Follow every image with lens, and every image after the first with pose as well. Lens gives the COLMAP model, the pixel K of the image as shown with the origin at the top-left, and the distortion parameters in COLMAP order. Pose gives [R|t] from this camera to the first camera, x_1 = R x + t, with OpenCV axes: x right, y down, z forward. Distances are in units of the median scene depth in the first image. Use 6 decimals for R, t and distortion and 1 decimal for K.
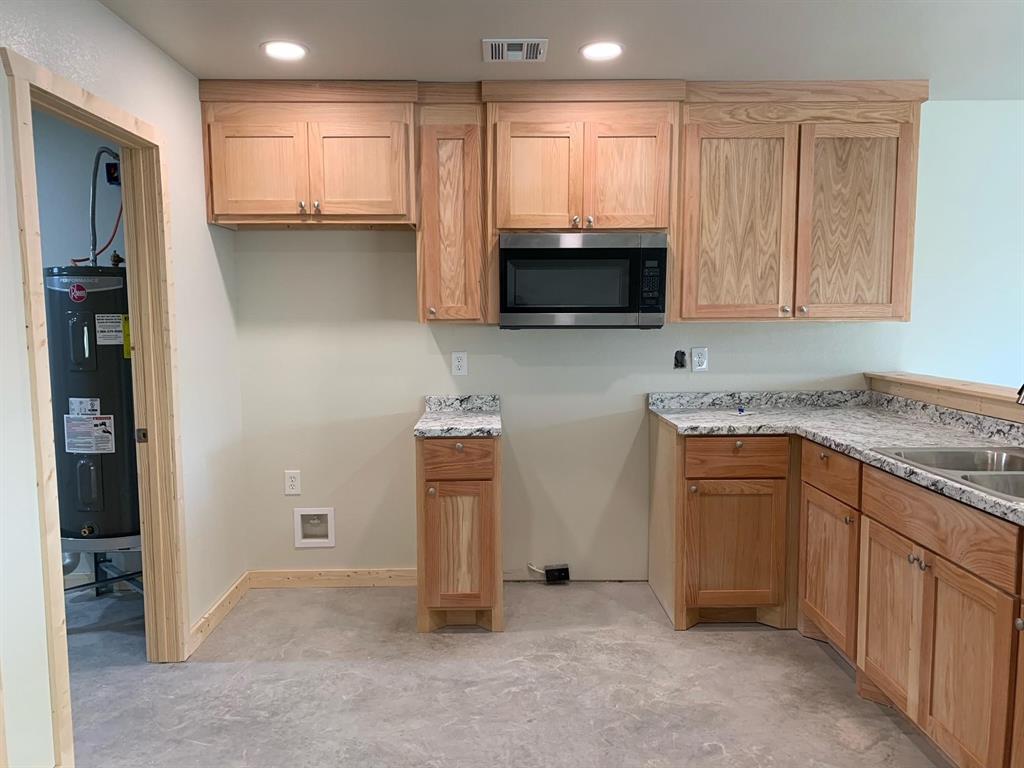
lens RADIAL K [[782.7, 0, 507.2], [0, 782.7, 383.6], [0, 0, 1]] dist [0.049662, -0.042779]
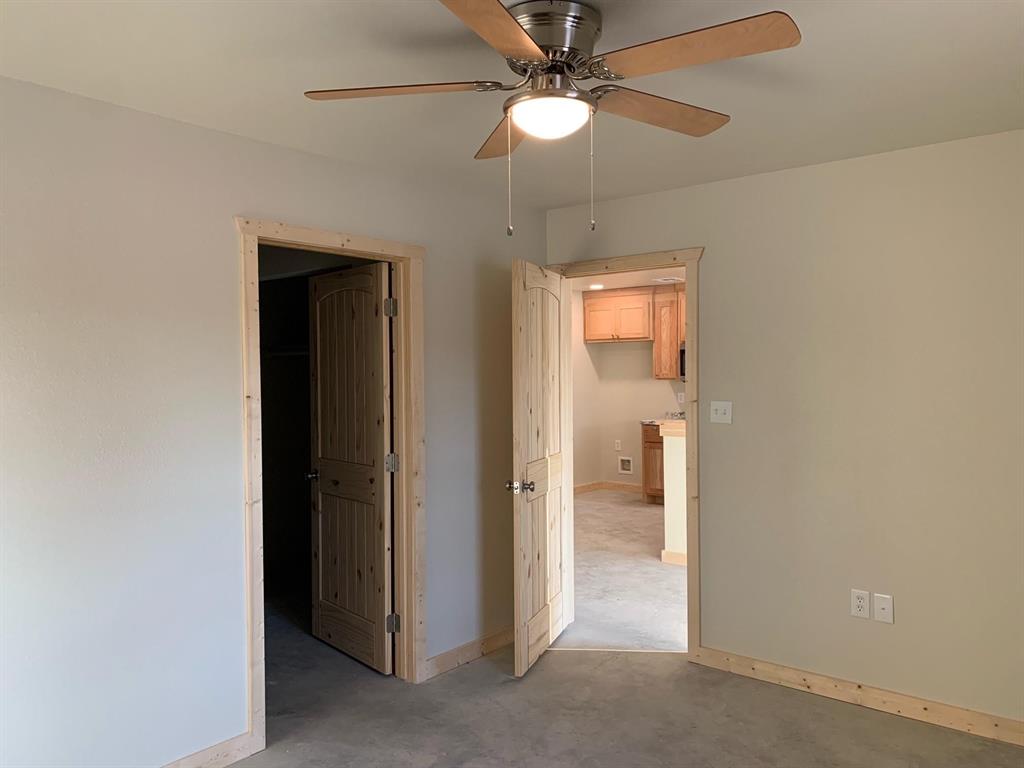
lens RADIAL K [[782.7, 0, 513.9], [0, 782.7, 381.2], [0, 0, 1]] dist [0.049662, -0.042779]
pose [[0.761810, 0.006565, -0.647768, 1.174259], [-0.050381, 0.997520, -0.049141, 0.071192], [0.645839, 0.070071, 0.760251, -1.181409]]
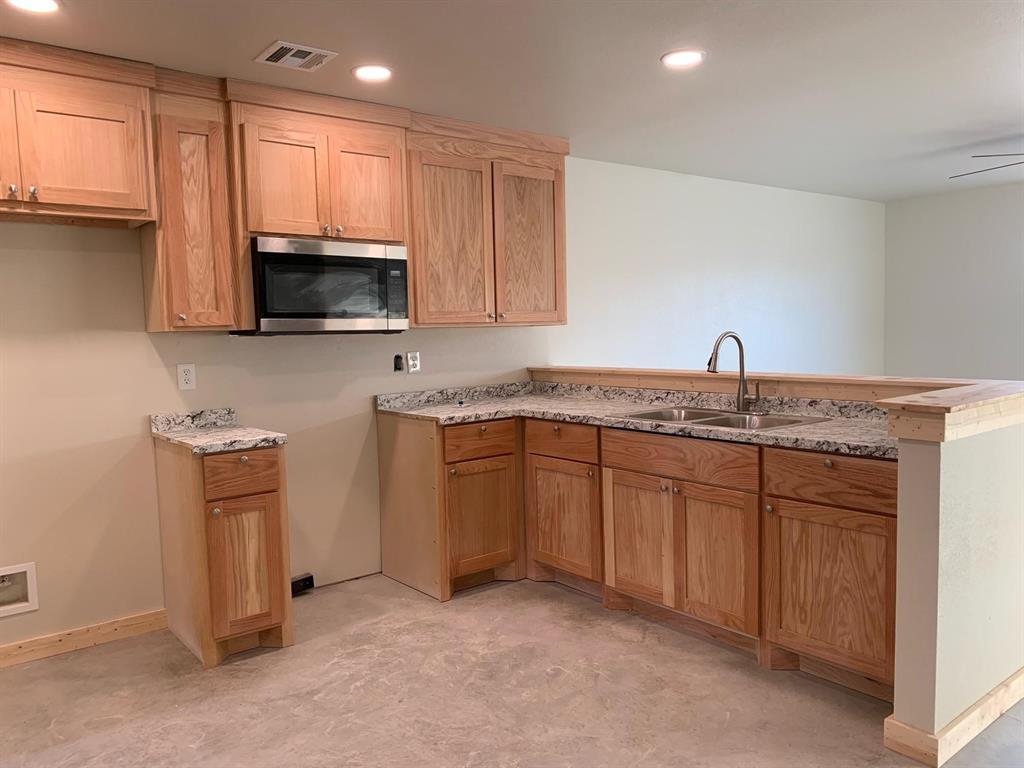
lens RADIAL K [[782.7, 0, 503.8], [0, 782.7, 386.3], [0, 0, 1]] dist [0.049662, -0.042779]
pose [[0.798214, -0.059783, 0.599399, -0.357301], [0.077082, 0.997020, -0.003208, 0.018952], [-0.597421, 0.048763, 0.800444, 0.045773]]
